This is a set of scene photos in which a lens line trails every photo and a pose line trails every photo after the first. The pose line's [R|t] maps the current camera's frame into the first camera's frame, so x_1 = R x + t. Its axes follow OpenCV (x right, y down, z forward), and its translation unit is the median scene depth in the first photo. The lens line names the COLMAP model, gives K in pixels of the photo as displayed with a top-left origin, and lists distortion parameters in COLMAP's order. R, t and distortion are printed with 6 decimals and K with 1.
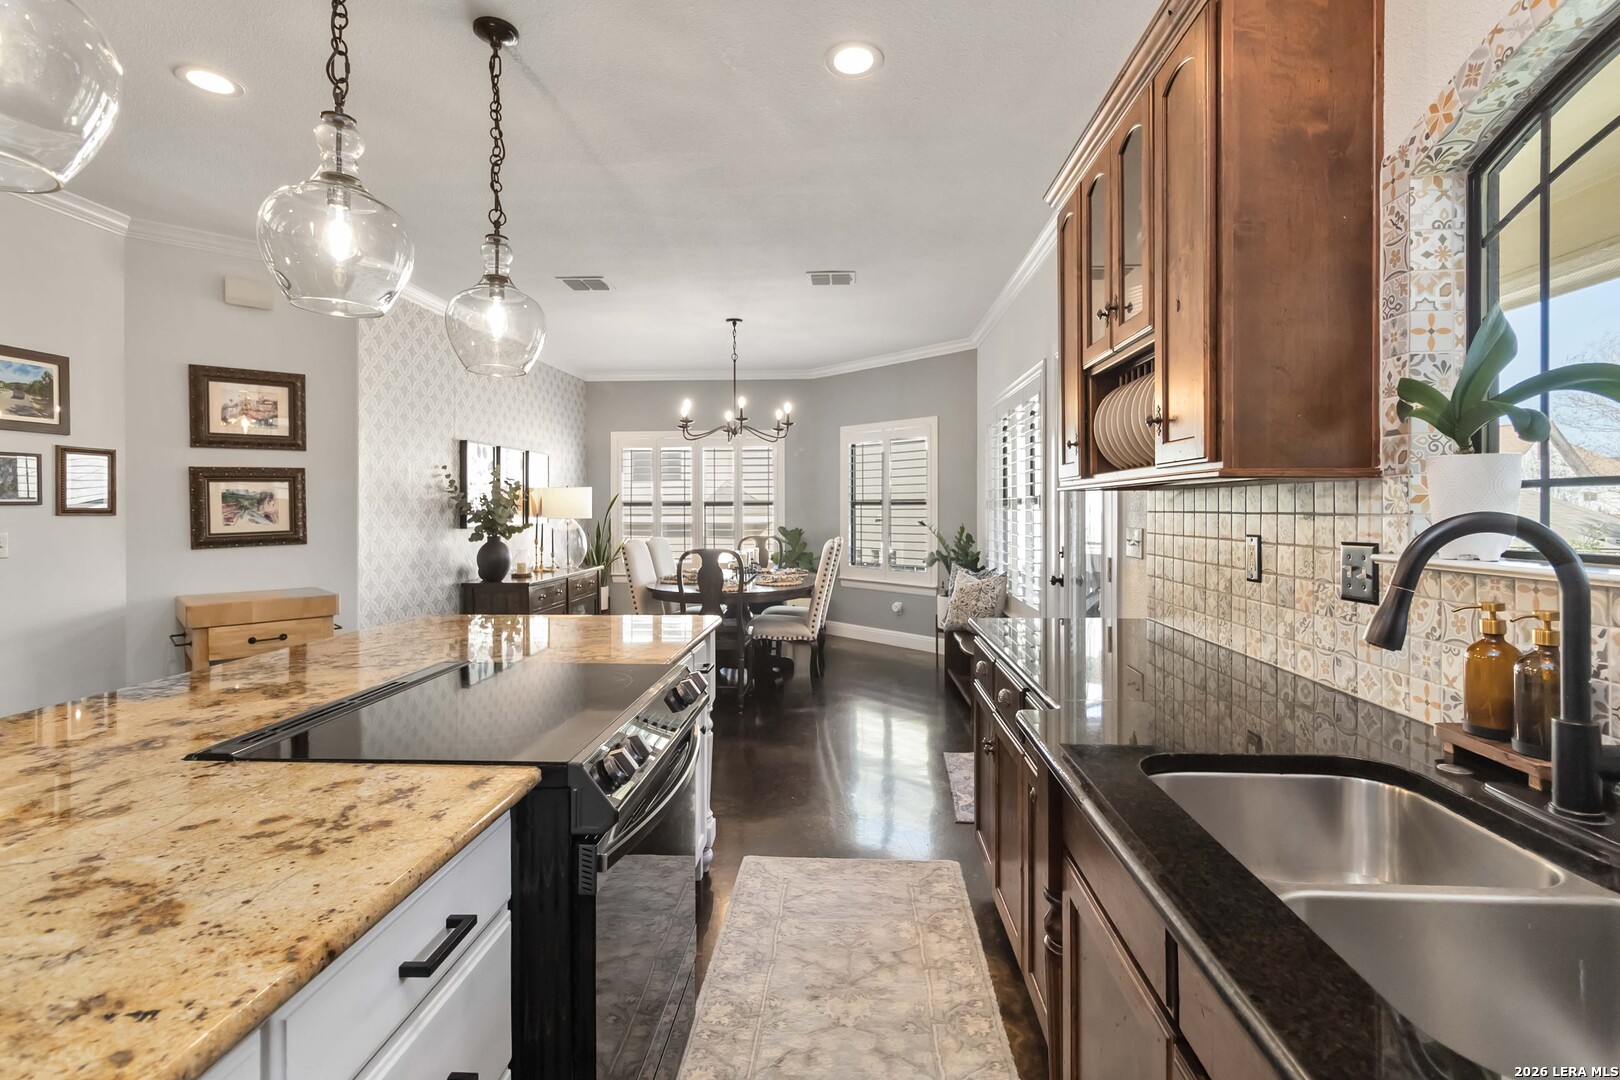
lens RADIAL K [[765.0, 0, 822.6], [0, 765.0, 505.5], [0, 0, 1]] dist [-0.001204, 0.000845]
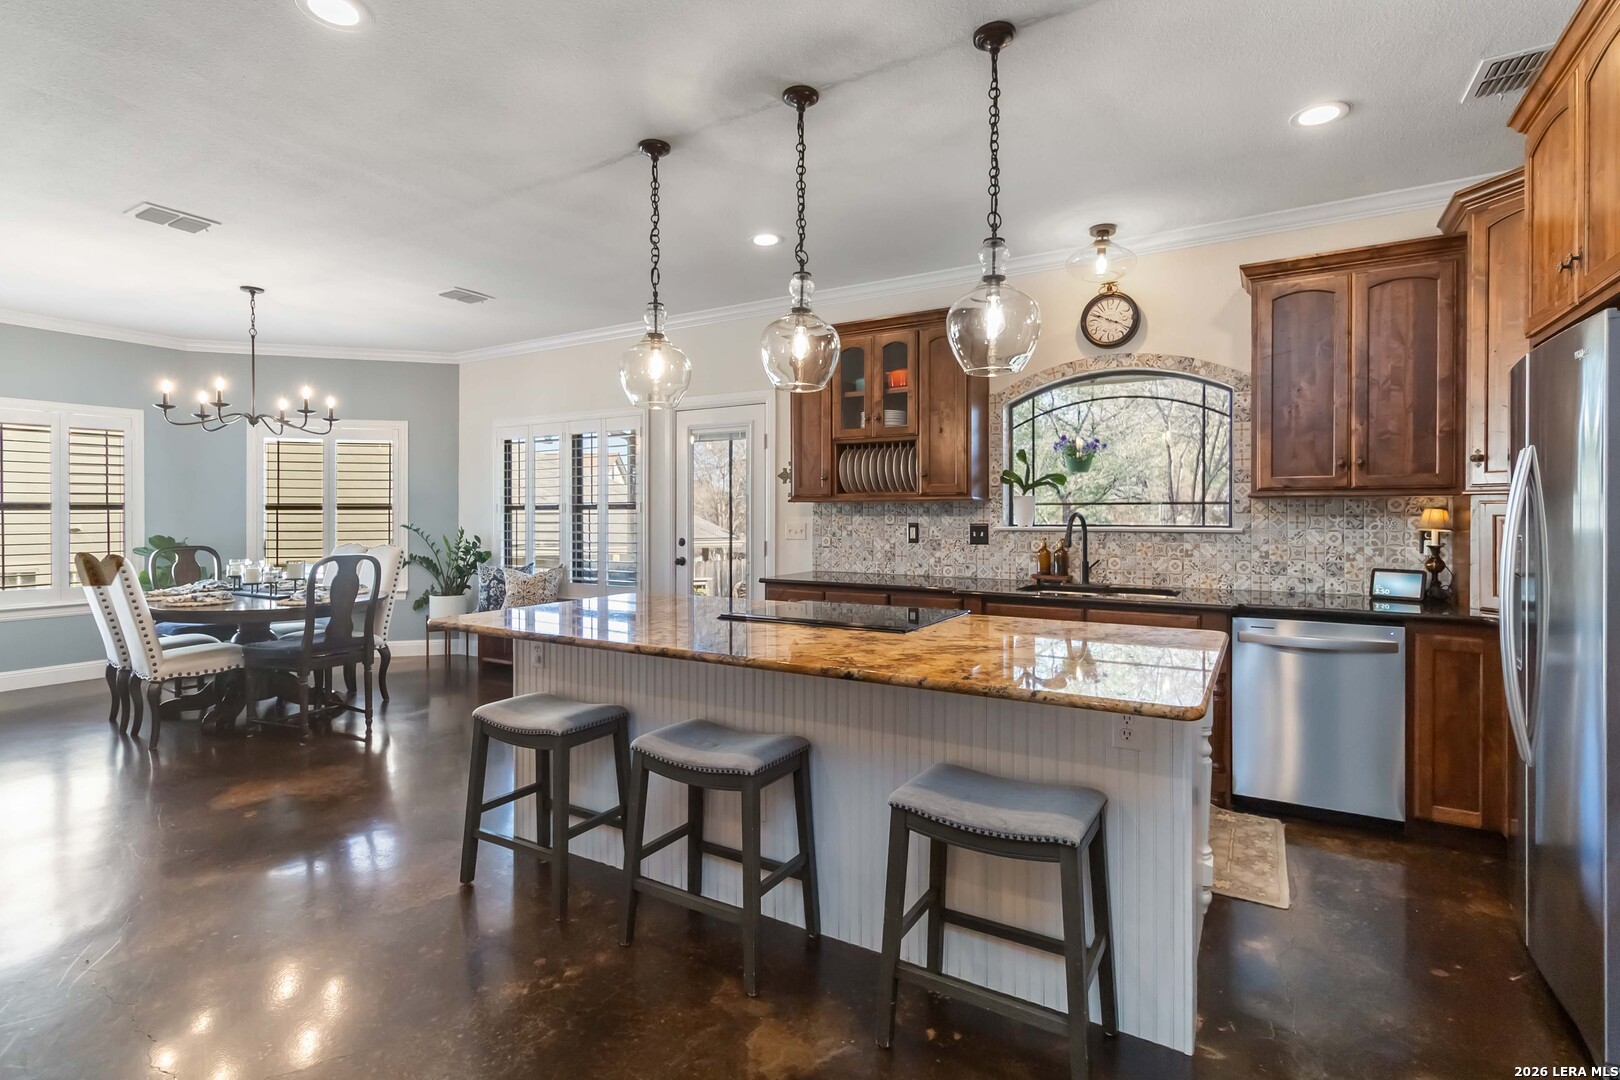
lens RADIAL K [[765.0, 0, 823.9], [0, 765.0, 534.0], [0, 0, 1]] dist [-0.001204, 0.000845]
pose [[0.470457, -0.022940, 0.882125, -0.696171], [-0.001747, 0.999636, 0.026928, 0.003831], [-0.882421, -0.014209, 0.470245, 0.055206]]
